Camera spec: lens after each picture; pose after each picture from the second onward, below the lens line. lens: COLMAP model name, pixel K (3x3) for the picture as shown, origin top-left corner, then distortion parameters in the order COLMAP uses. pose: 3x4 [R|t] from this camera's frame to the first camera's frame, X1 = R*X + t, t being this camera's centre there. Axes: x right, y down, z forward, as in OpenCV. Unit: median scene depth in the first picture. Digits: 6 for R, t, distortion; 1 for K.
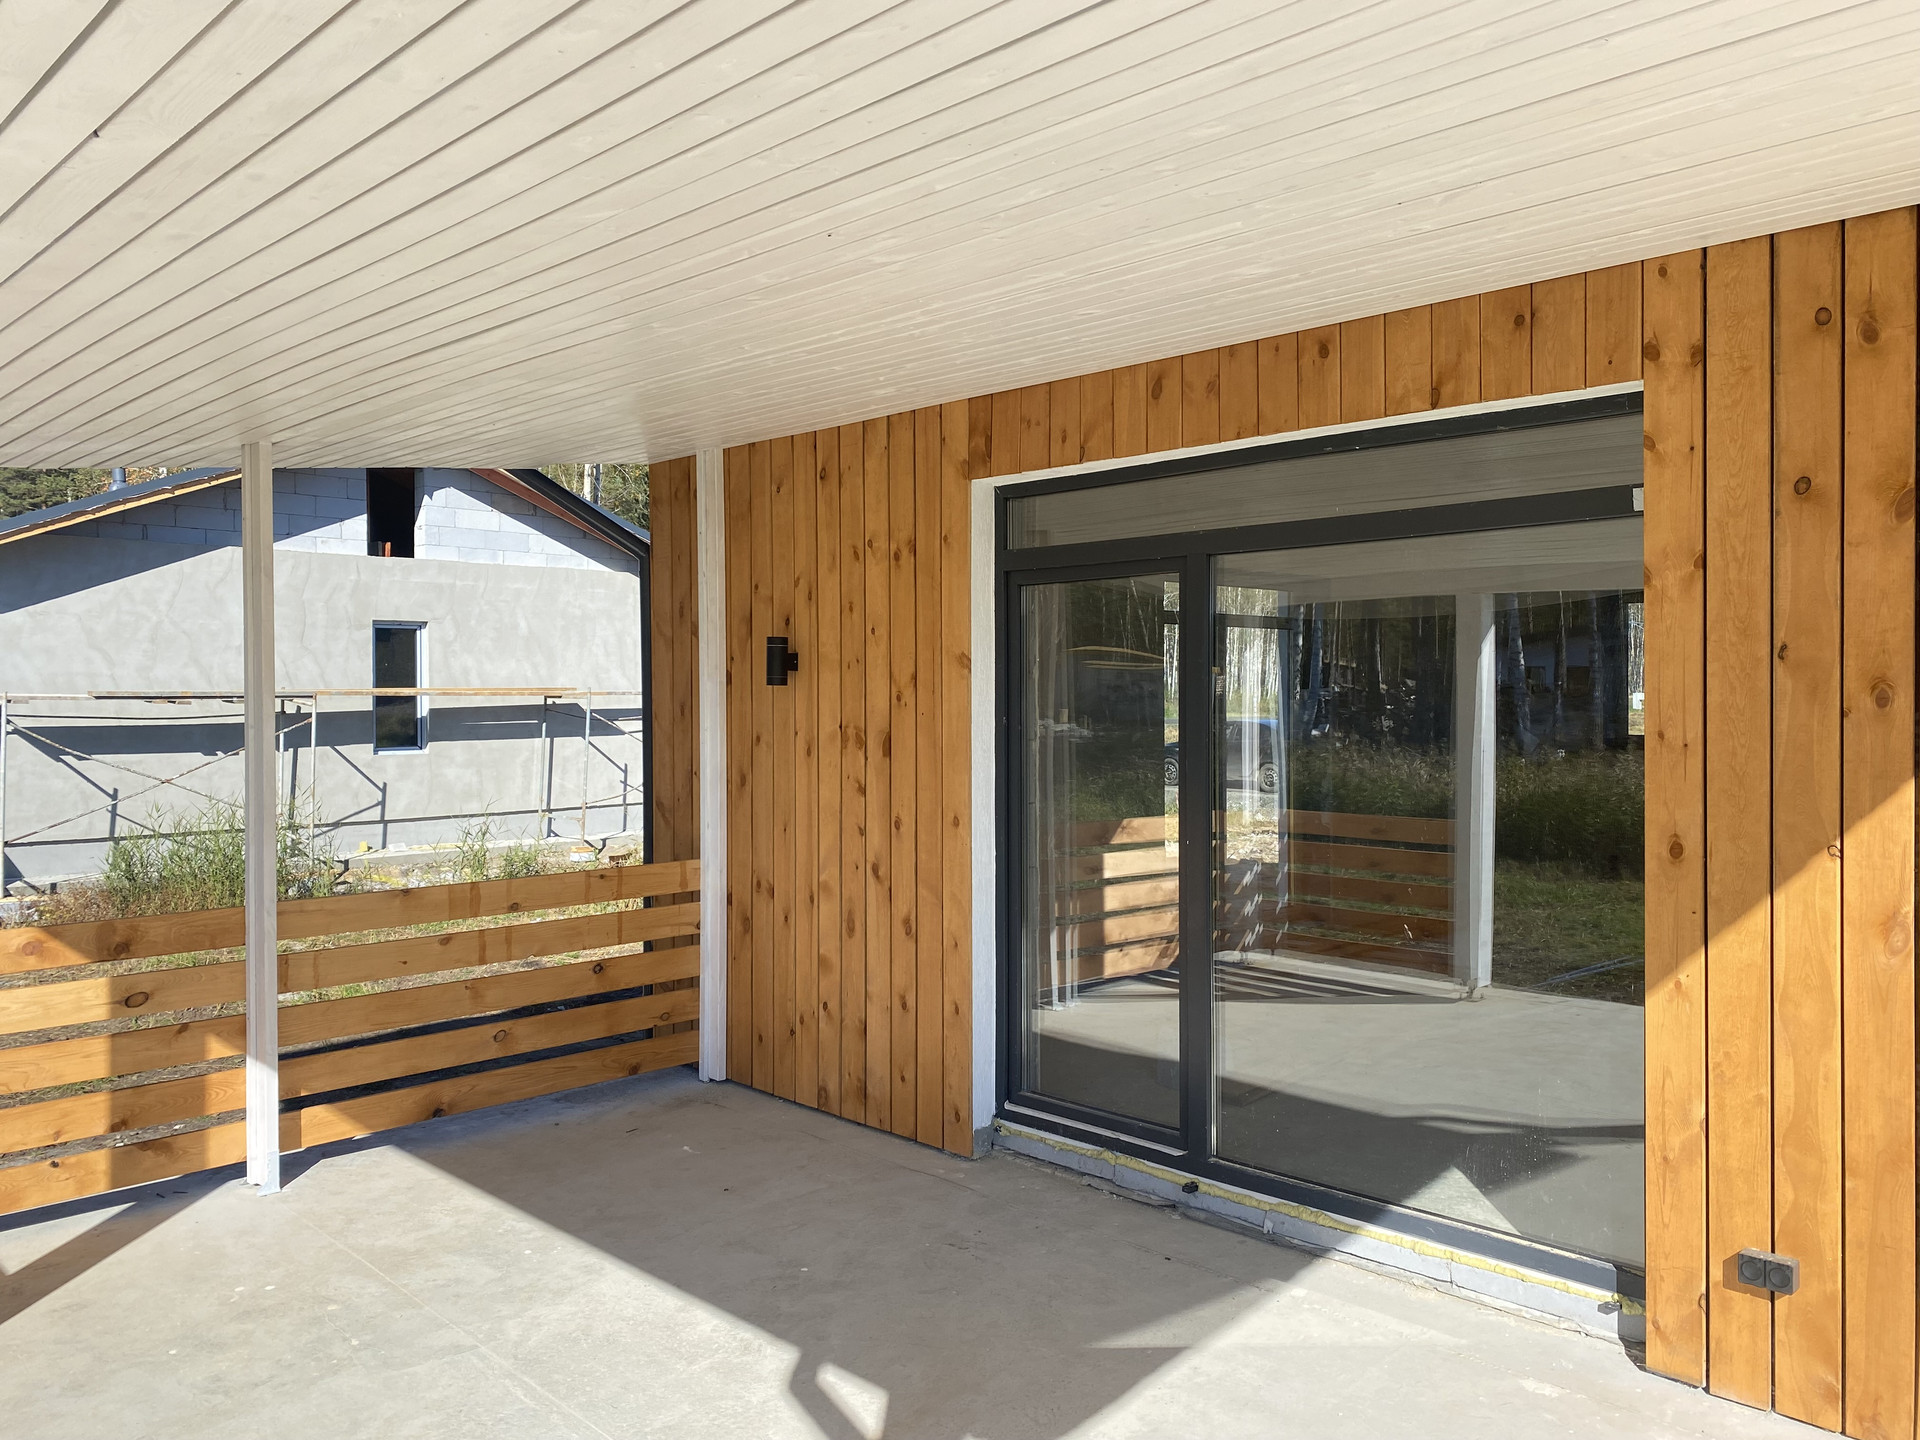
lens RADIAL K [[1465.8, 0, 960.0], [0, 1465.8, 720.0], [0, 0, 1]] dist [0.006843, 0.000103]
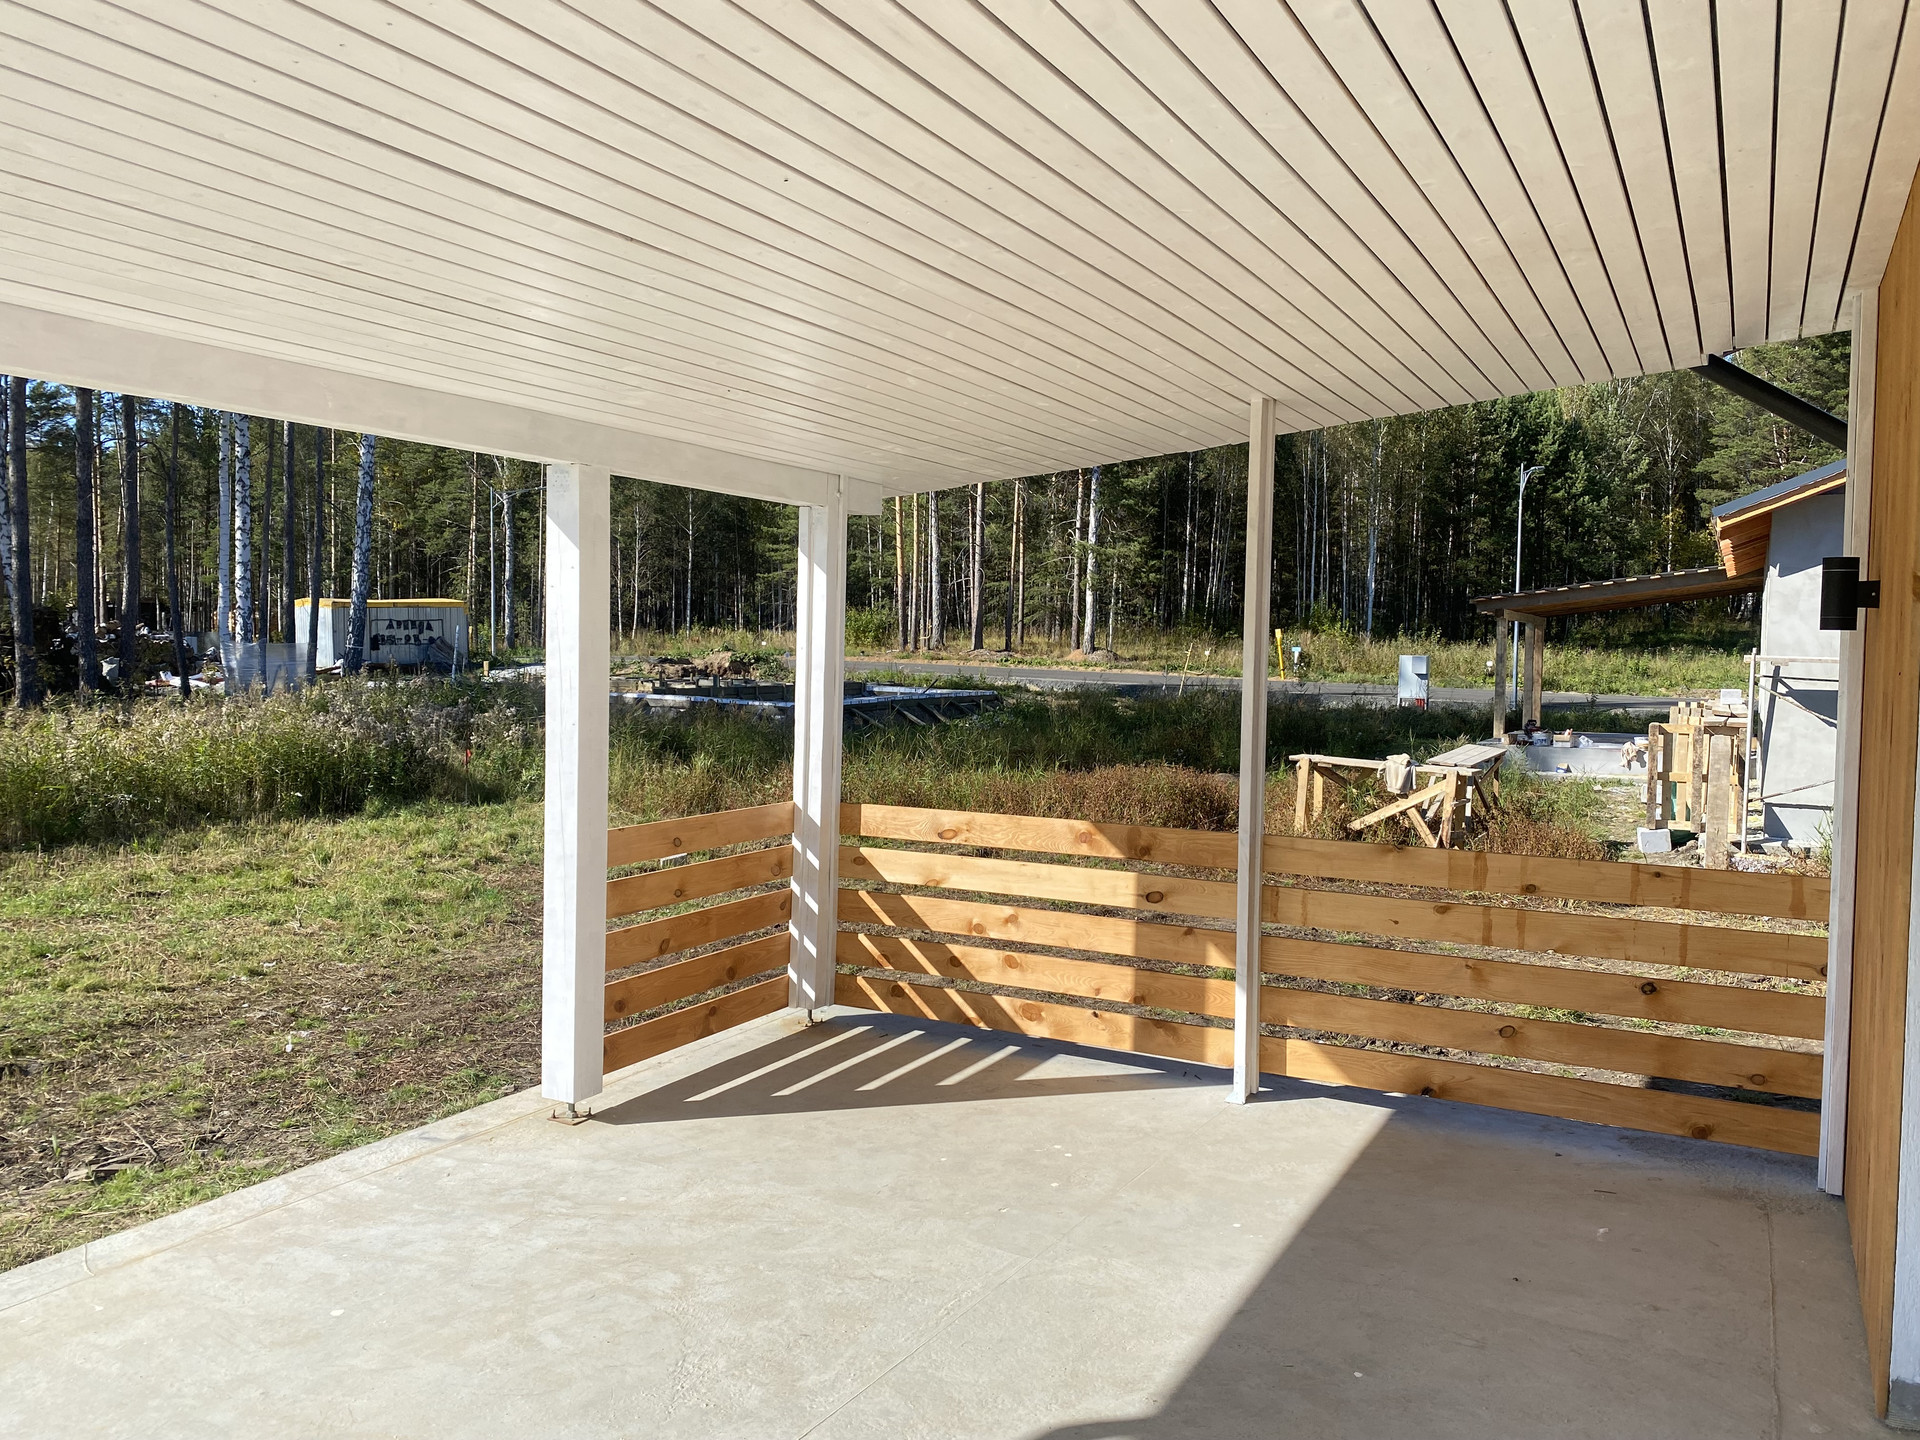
lens RADIAL K [[1465.8, 0, 960.0], [0, 1465.8, 720.0], [0, 0, 1]] dist [0.006843, 0.000103]
pose [[0.286594, 0.055111, -0.956466, 0.407493], [-0.037672, 0.998220, 0.046229, 0.001727], [0.957311, 0.022783, 0.288160, 0.419180]]
